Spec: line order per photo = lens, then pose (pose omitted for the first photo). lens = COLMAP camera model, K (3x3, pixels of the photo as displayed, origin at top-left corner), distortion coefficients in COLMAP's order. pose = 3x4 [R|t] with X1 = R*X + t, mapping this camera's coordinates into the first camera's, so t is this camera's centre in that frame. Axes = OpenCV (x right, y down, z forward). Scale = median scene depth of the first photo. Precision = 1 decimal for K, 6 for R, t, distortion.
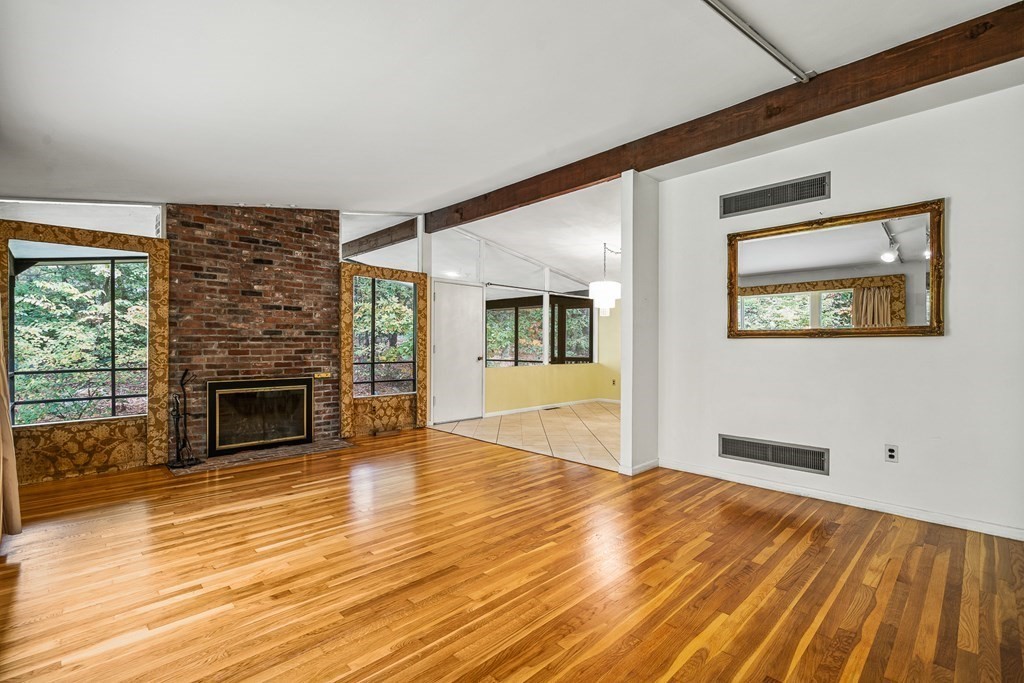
lens RADIAL K [[463.4, 0, 507.4], [0, 463.4, 344.6], [0, 0, 1]] dist [-0.003155, 0.001229]
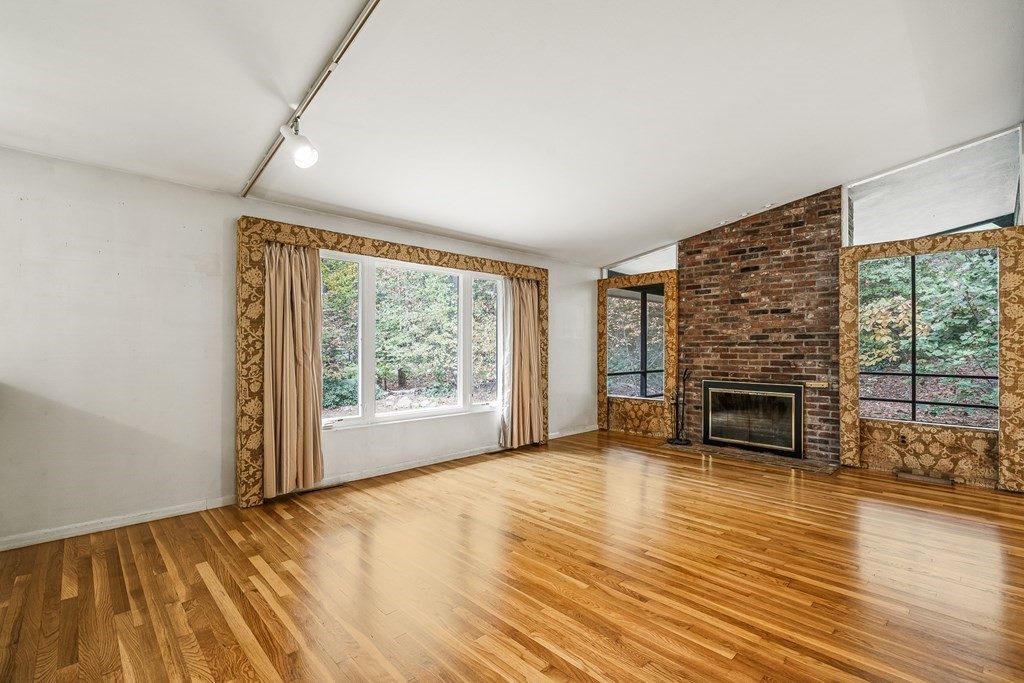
lens RADIAL K [[463.4, 0, 507.0], [0, 463.4, 344.8], [0, 0, 1]] dist [-0.003155, 0.001229]
pose [[-0.009794, -0.006081, -0.999934, 0.510403], [0.000879, 0.999981, -0.006090, -0.003844], [0.999952, -0.000939, -0.009788, 0.464779]]
